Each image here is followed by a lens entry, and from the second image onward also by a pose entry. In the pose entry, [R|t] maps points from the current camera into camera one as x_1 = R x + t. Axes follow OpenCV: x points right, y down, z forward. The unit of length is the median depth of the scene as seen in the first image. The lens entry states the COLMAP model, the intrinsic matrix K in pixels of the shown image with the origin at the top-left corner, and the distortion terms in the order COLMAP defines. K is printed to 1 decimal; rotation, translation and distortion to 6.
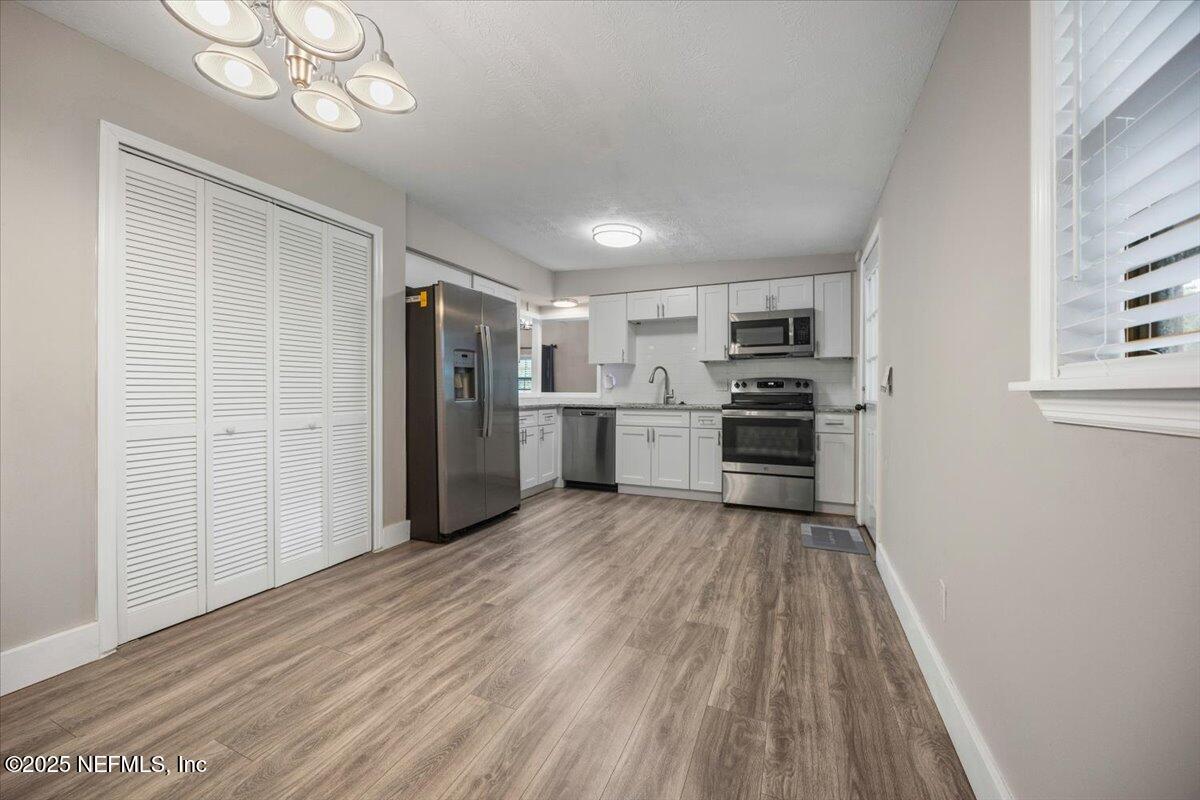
lens RADIAL K [[462.4, 0, 602.9], [0, 462.4, 396.8], [0, 0, 1]] dist [-0.005911, 0.000154]
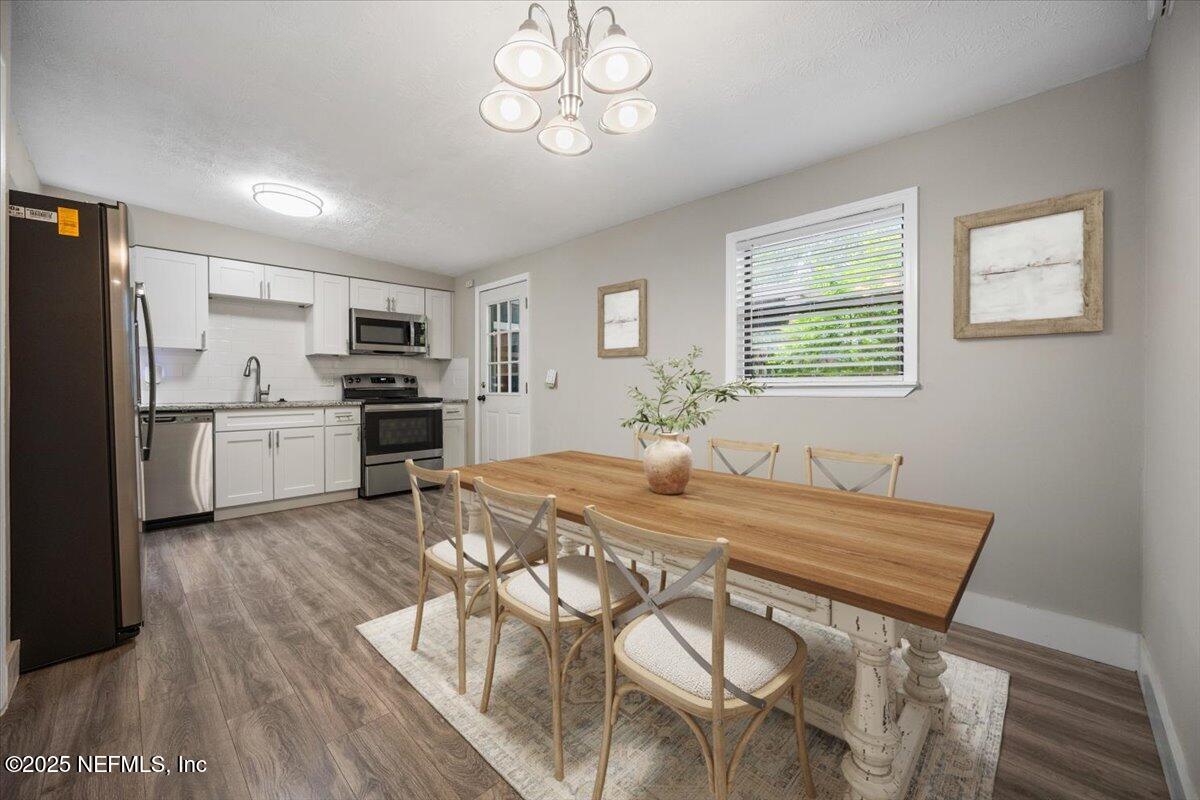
lens RADIAL K [[462.4, 0, 607.8], [0, 462.4, 394.3], [0, 0, 1]] dist [-0.005911, 0.000154]
pose [[0.347152, -0.019935, 0.937597, -0.495243], [0.013415, 0.999777, 0.016290, -0.004237], [-0.937713, 0.006923, 0.347342, 0.150092]]
